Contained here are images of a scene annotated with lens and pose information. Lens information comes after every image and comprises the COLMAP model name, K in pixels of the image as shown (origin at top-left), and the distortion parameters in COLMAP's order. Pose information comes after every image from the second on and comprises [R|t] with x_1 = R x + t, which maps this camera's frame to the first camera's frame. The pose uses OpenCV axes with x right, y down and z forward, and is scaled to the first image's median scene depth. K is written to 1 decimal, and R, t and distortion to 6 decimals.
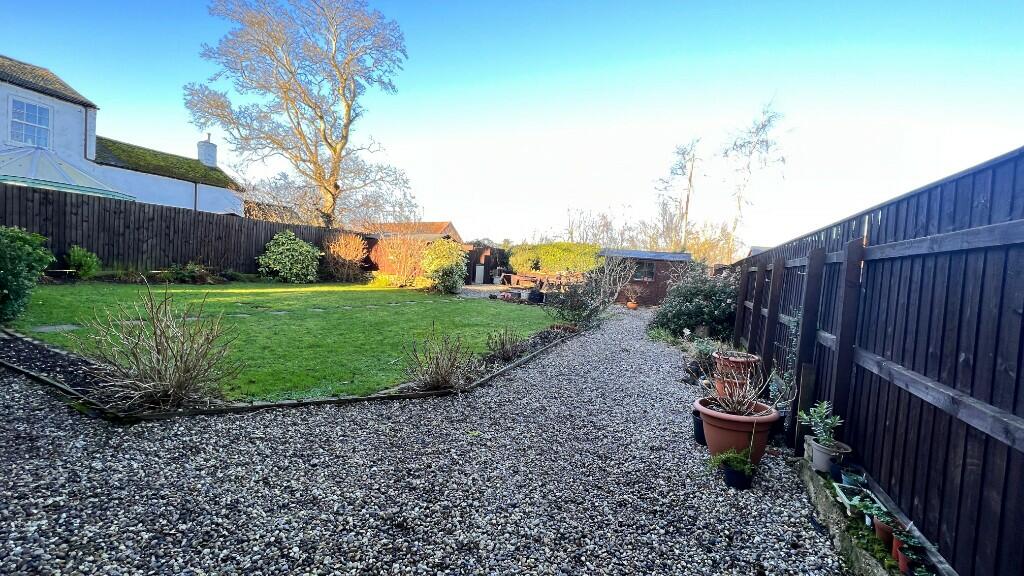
lens RADIAL K [[408.2, 0, 513.9], [0, 408.2, 284.6], [0, 0, 1]] dist [-0.001442, -0.000419]
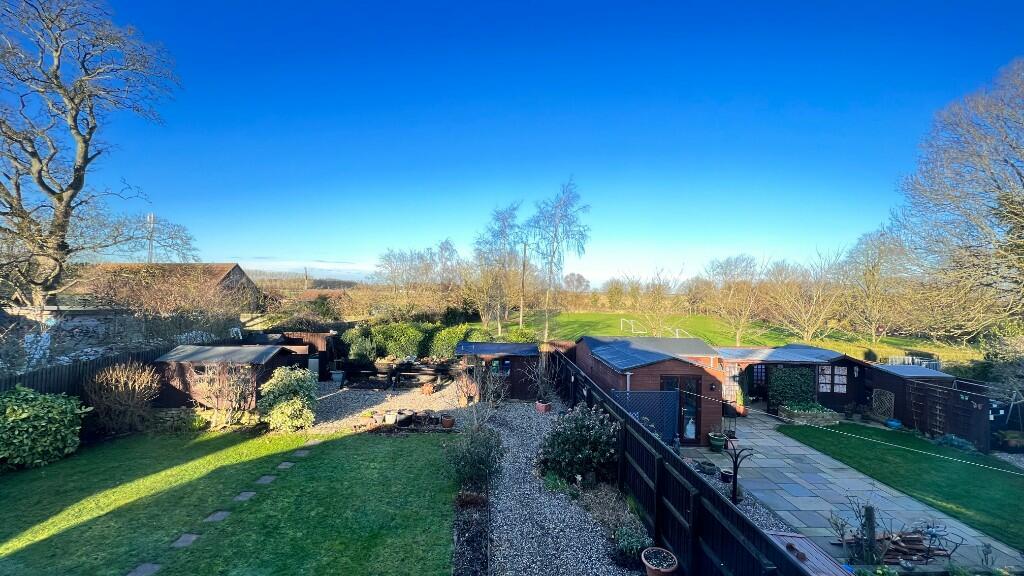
lens RADIAL K [[408.2, 0, 513.4], [0, 408.2, 286.4], [0, 0, 1]] dist [-0.001442, -0.000419]
pose [[0.891591, -0.047301, 0.450365, -0.124146], [0.063867, 0.997724, -0.021649, -0.228566], [-0.448316, 0.048066, 0.892582, 0.032578]]
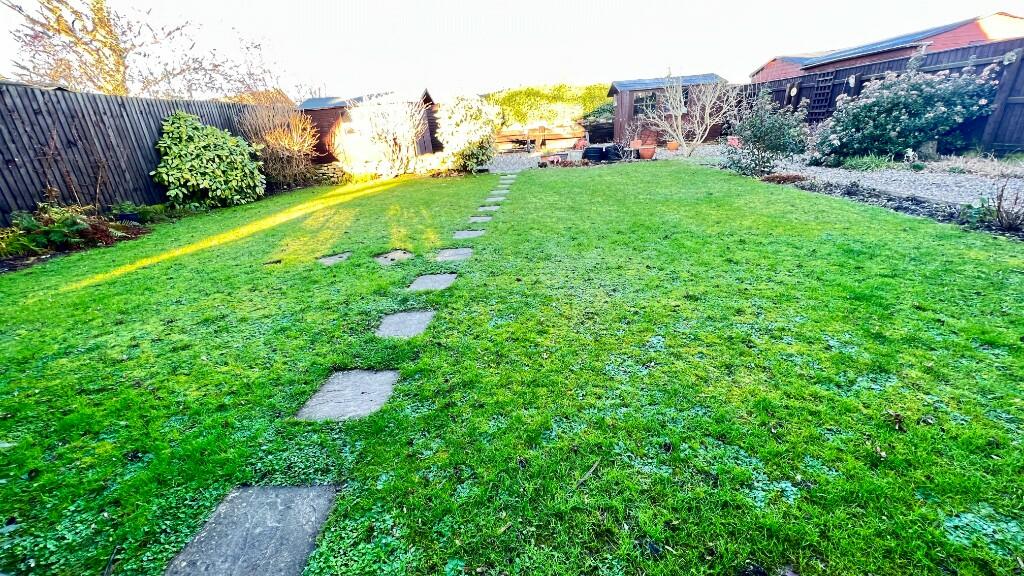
lens RADIAL K [[408.2, 0, 508.7], [0, 408.2, 284.3], [0, 0, 1]] dist [-0.001442, -0.000419]
pose [[0.912262, -0.275836, 0.302809, -0.380257], [0.167049, 0.925533, 0.339828, -0.031593], [-0.373996, -0.259428, 0.890407, 0.285179]]
